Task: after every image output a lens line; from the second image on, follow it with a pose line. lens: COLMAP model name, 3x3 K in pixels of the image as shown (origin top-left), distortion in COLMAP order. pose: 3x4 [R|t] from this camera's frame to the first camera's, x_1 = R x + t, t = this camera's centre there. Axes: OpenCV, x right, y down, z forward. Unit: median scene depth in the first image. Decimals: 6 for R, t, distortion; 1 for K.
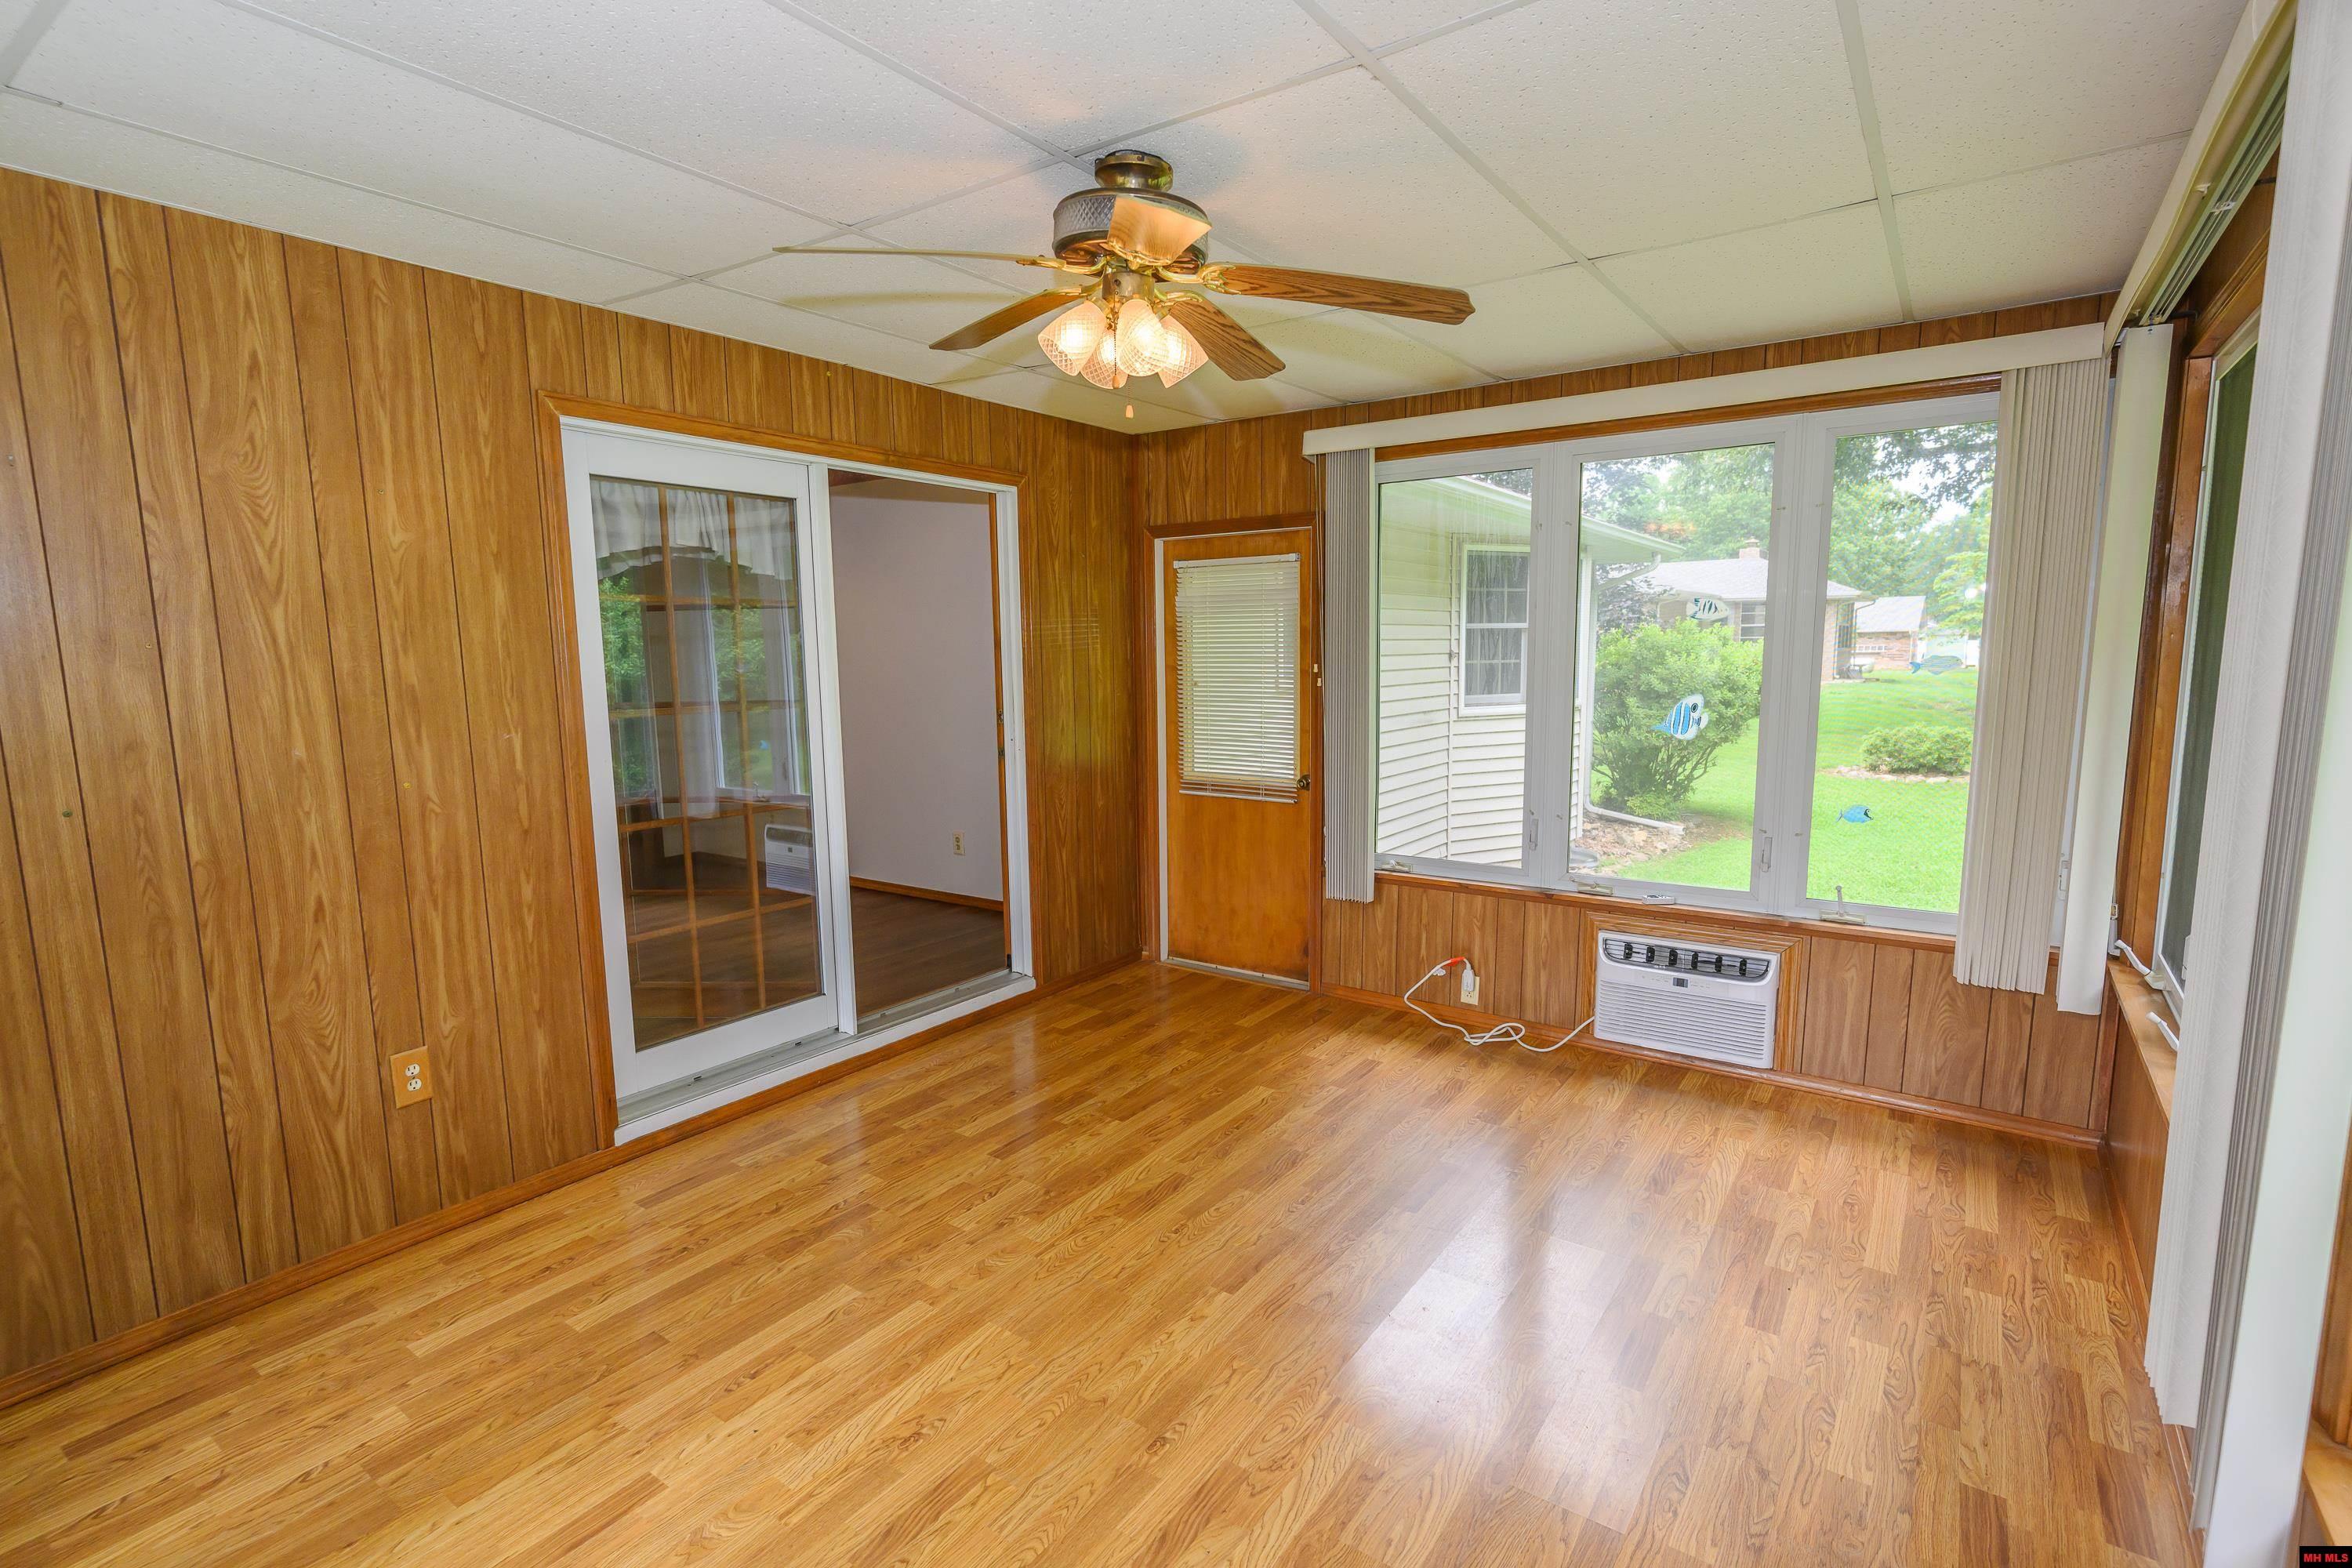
lens RADIAL K [[1118.2, 0, 1163.5], [0, 1118.2, 805.2], [0, 0, 1]] dist [0.002786, 0.002184]
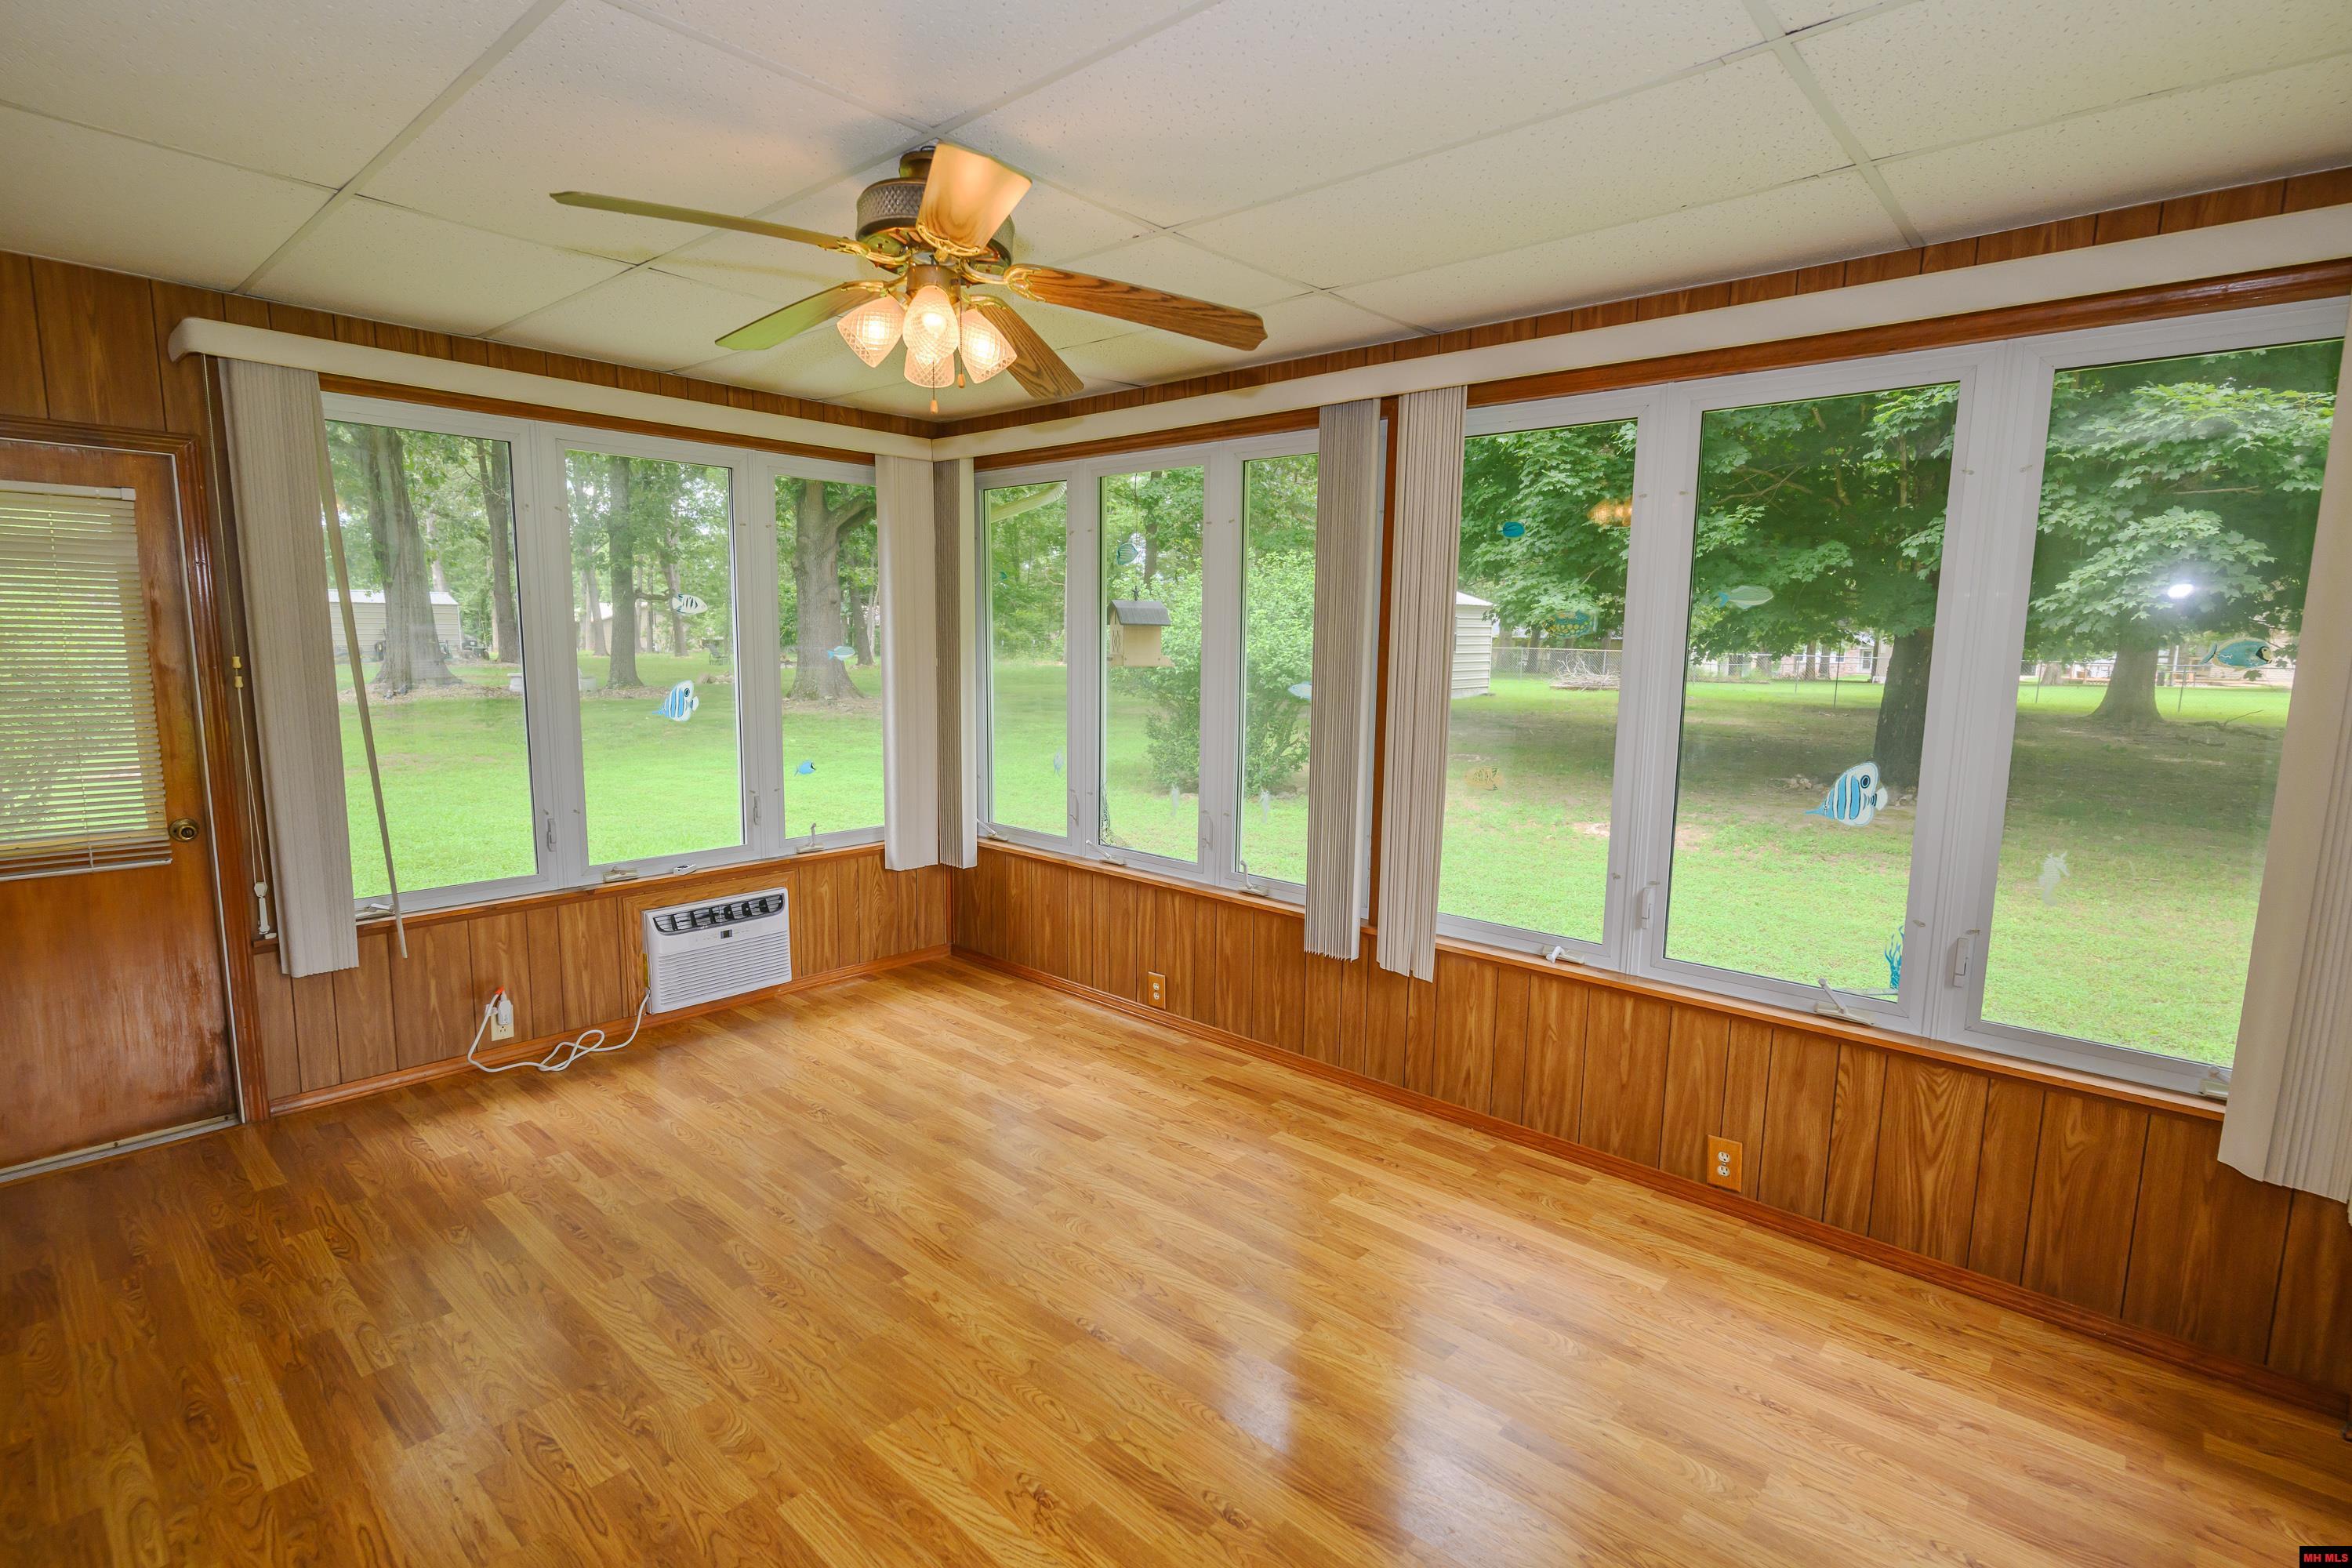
lens RADIAL K [[1118.2, 0, 1161.6], [0, 1118.2, 788.1], [0, 0, 1]] dist [0.002786, 0.002184]
pose [[0.112460, -0.123328, 0.985973, -0.716668], [0.126005, 0.986027, 0.108962, -0.067479], [-0.985635, 0.111983, 0.126429, 0.492687]]
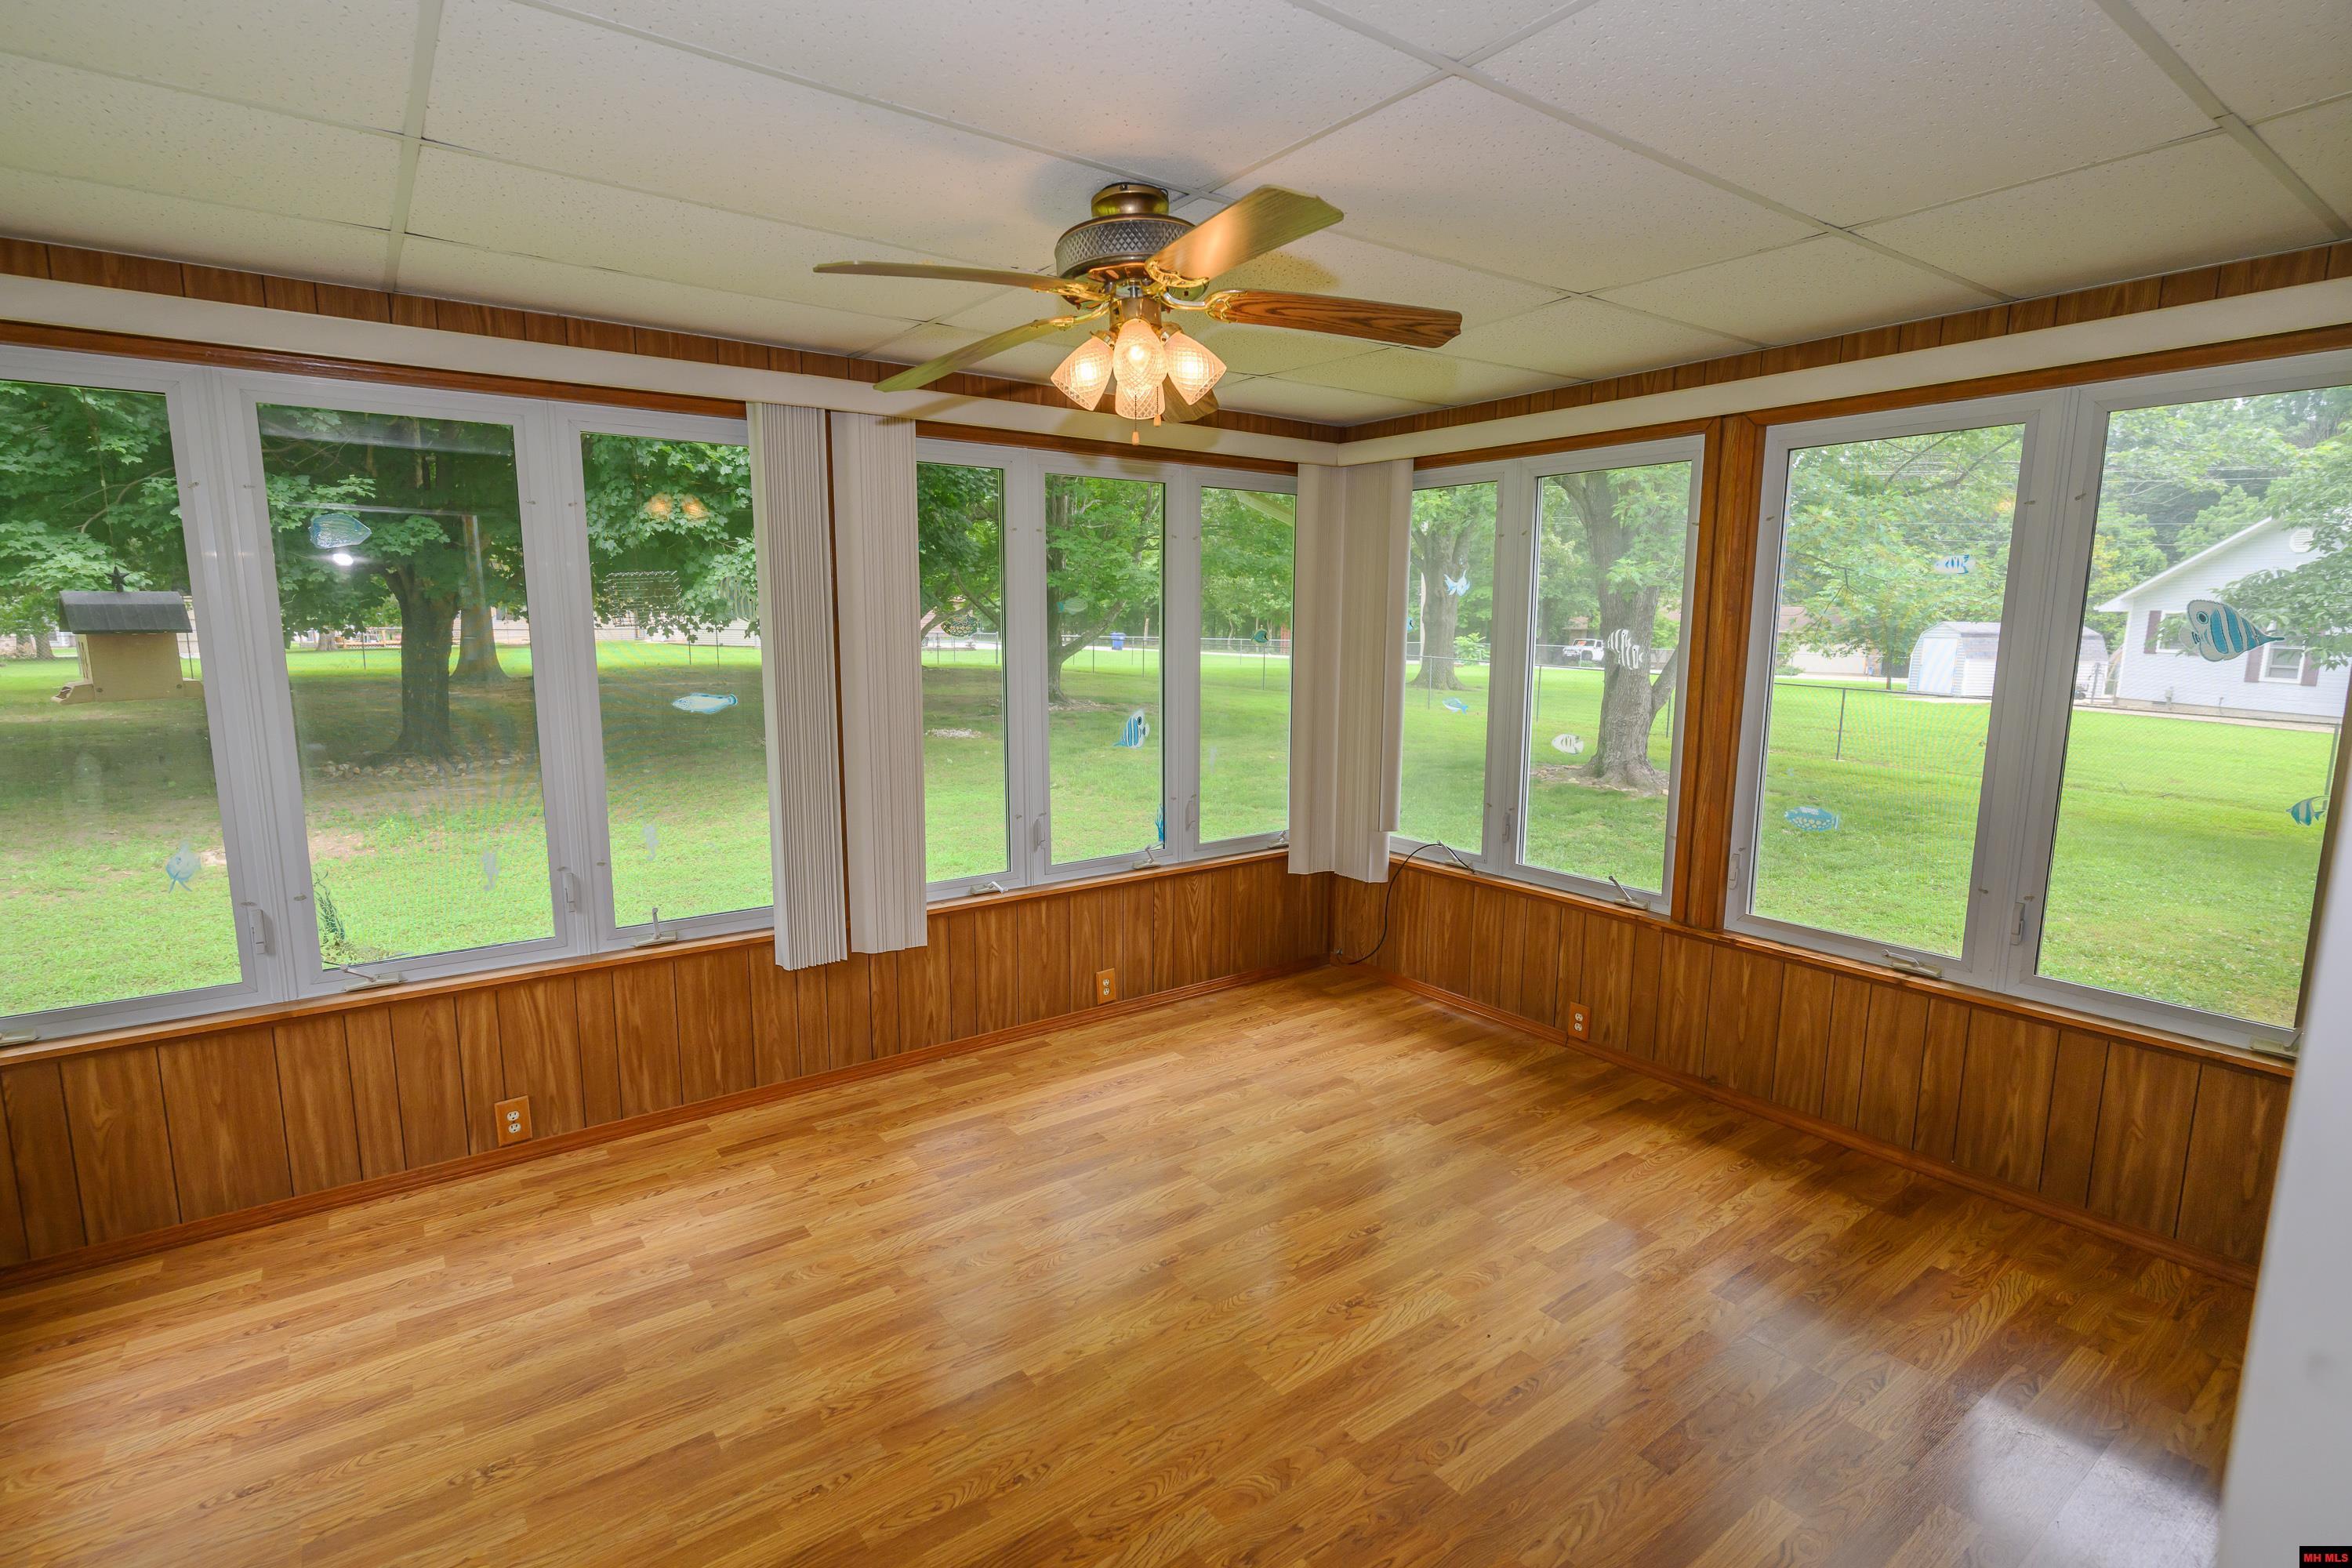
lens RADIAL K [[1118.2, 0, 1169.2], [0, 1118.2, 798.4], [0, 0, 1]] dist [0.002786, 0.002184]
pose [[-0.950561, -0.043810, 0.307433, -0.263375], [0.050873, 0.954655, 0.293335, -0.231303], [-0.306344, 0.294473, -0.905229, 1.376041]]
